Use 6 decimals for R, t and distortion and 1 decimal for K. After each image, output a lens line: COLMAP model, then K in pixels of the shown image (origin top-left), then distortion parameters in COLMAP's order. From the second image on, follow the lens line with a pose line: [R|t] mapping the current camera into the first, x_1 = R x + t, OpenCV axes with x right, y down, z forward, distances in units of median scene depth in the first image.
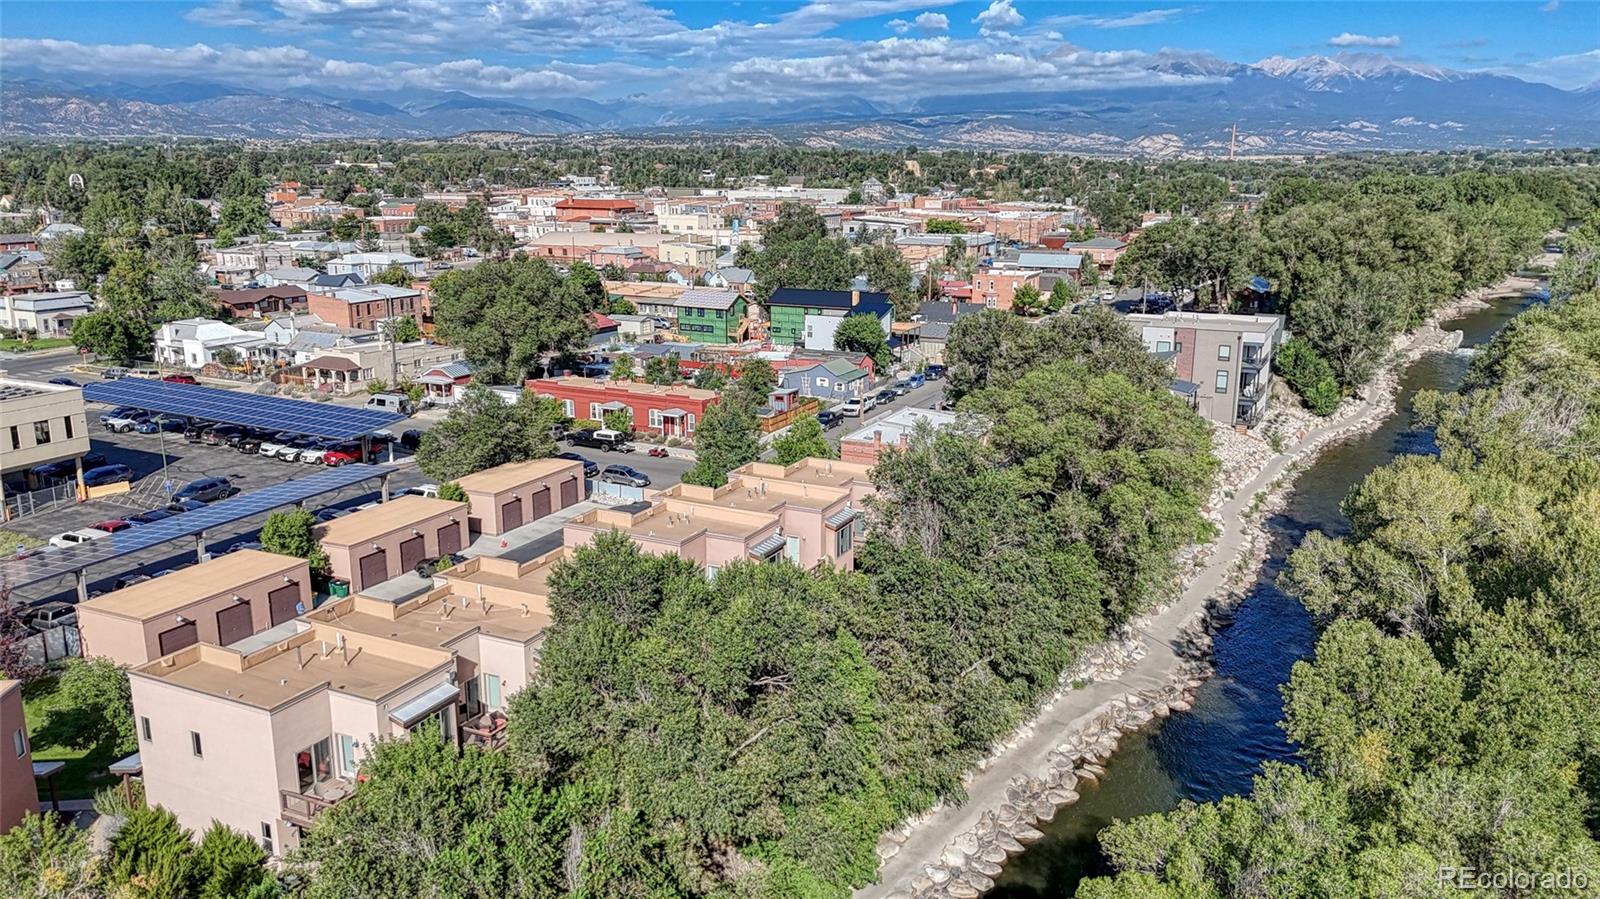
lens RADIAL K [[1157.8, 0, 806.5], [0, 1157.8, 457.4], [0, 0, 1]] dist [0.086480, -0.091919]
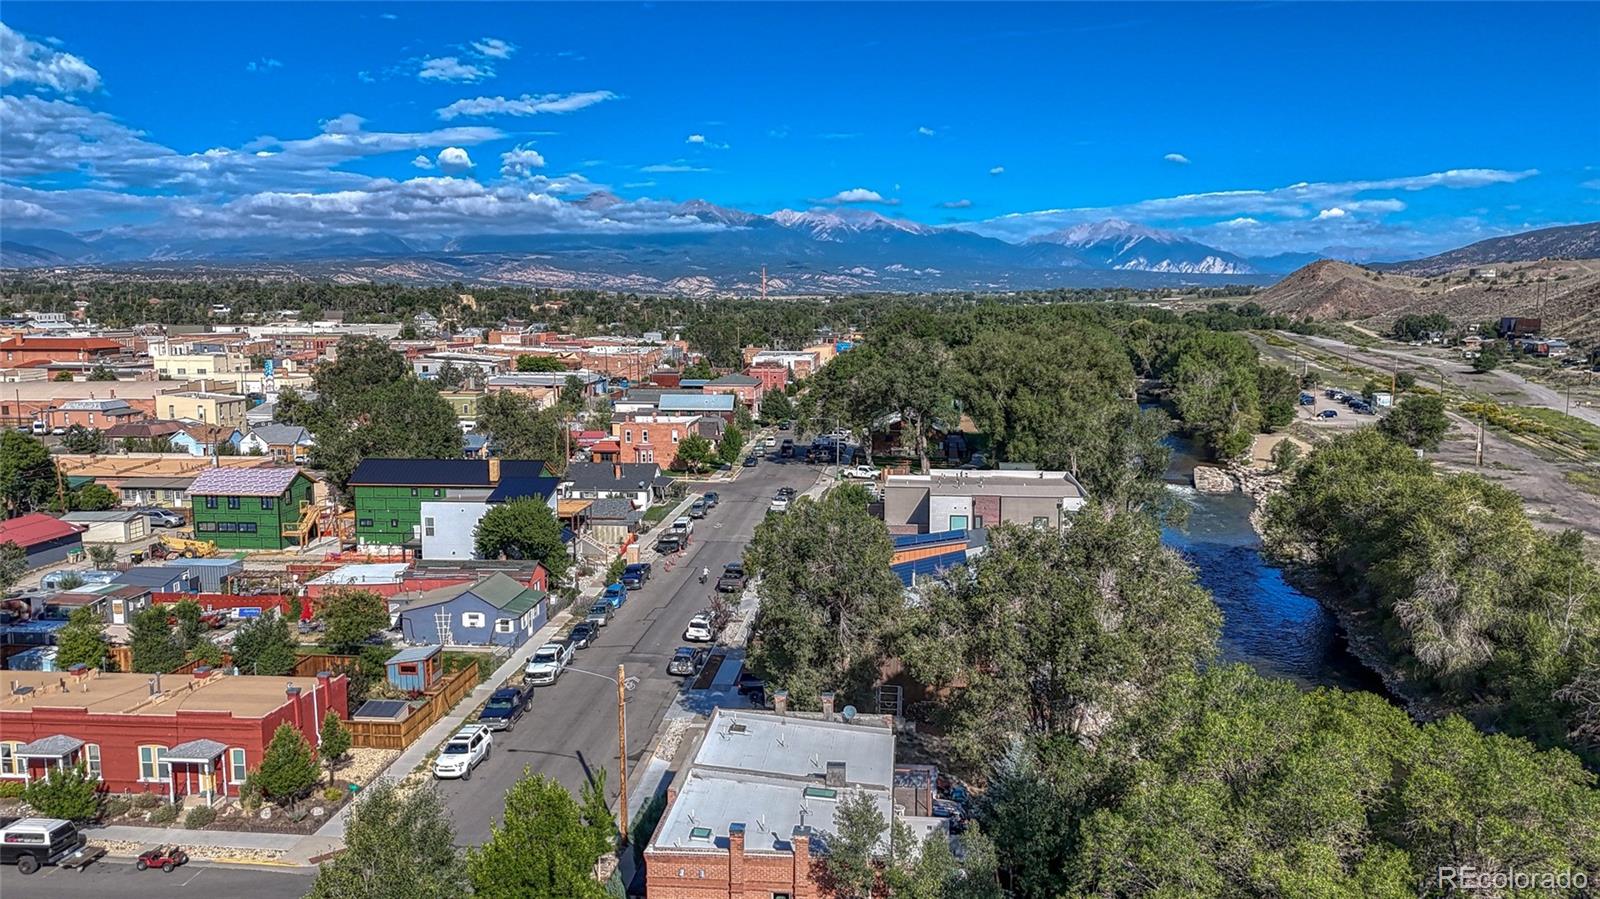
lens RADIAL K [[1170.0, 0, 801.3], [0, 1170.0, 450.5], [0, 0, 1]] dist [0.068909, -0.059710]
pose [[0.931198, -0.048773, 0.361236, -0.027997], [0.091905, 0.990407, -0.103190, -0.047074], [-0.352737, 0.129290, 0.926747, 0.231195]]
